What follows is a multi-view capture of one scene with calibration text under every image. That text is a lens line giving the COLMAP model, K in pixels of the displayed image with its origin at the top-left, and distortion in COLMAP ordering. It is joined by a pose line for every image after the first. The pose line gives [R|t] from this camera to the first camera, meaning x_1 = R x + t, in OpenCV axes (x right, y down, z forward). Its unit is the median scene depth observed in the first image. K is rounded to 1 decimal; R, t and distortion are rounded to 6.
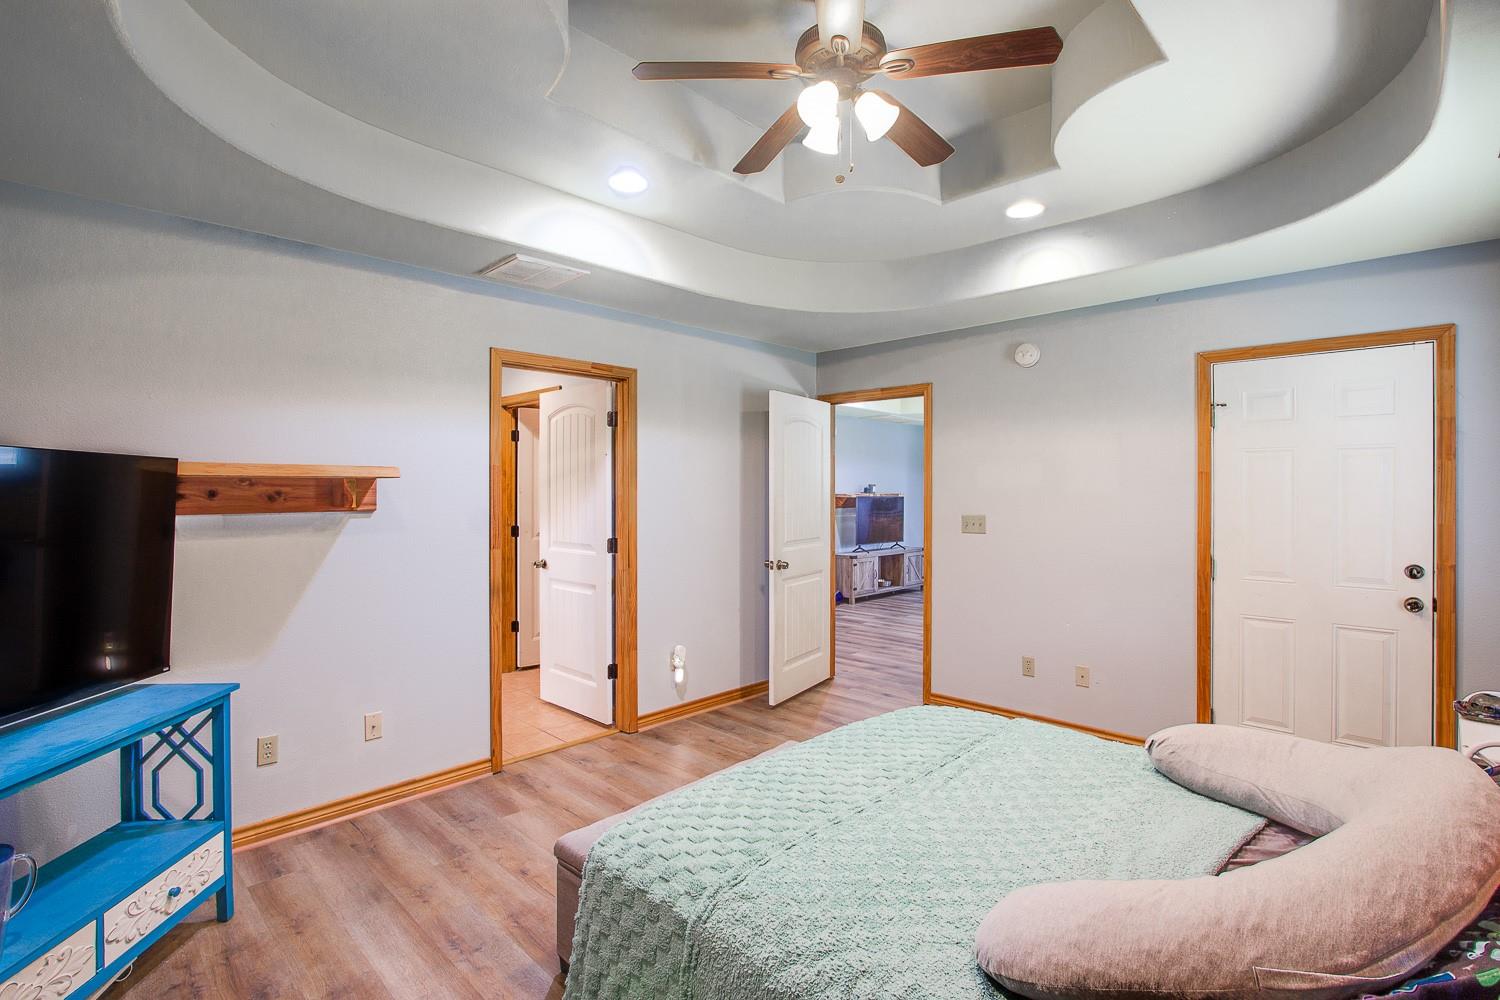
lens RADIAL K [[711.9, 0, 750.0], [0, 711.9, 500.0], [0, 0, 1]] dist [-0.020827, -0.000346]
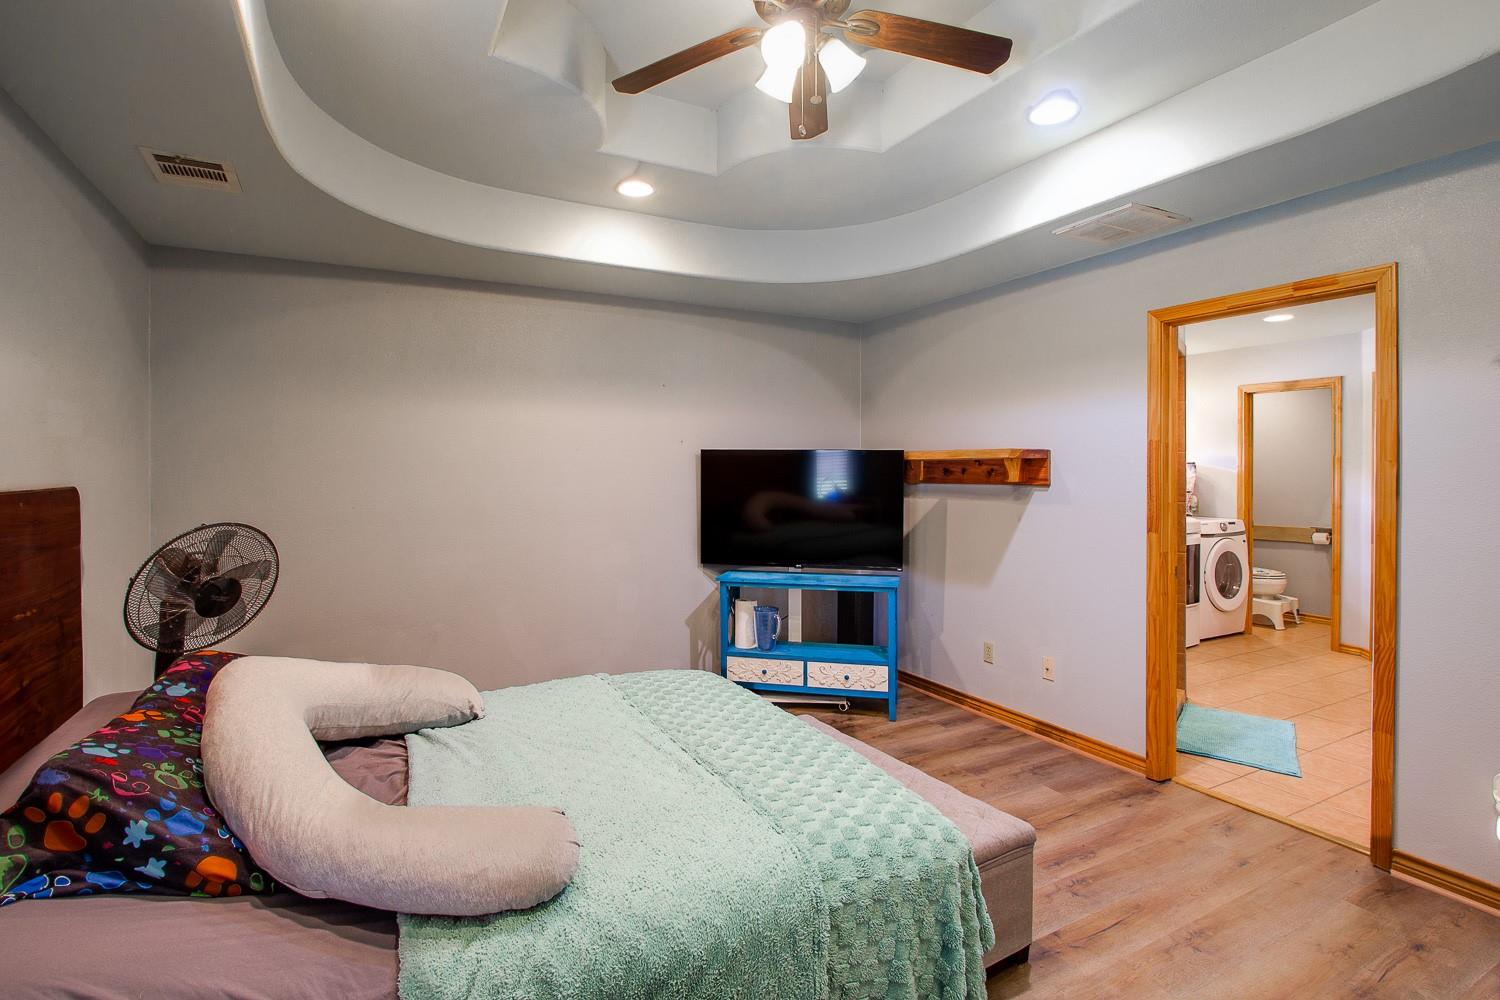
lens RADIAL K [[710.2, 0, 750.3], [0, 710.2, 477.4], [0, 0, 1]] dist [-0.003361, -0.000201]
pose [[-0.293493, 0.009159, -0.955917, 0.755039], [-0.012634, 0.999830, 0.013459, -0.007547], [0.955878, 0.016027, -0.293327, 0.883899]]
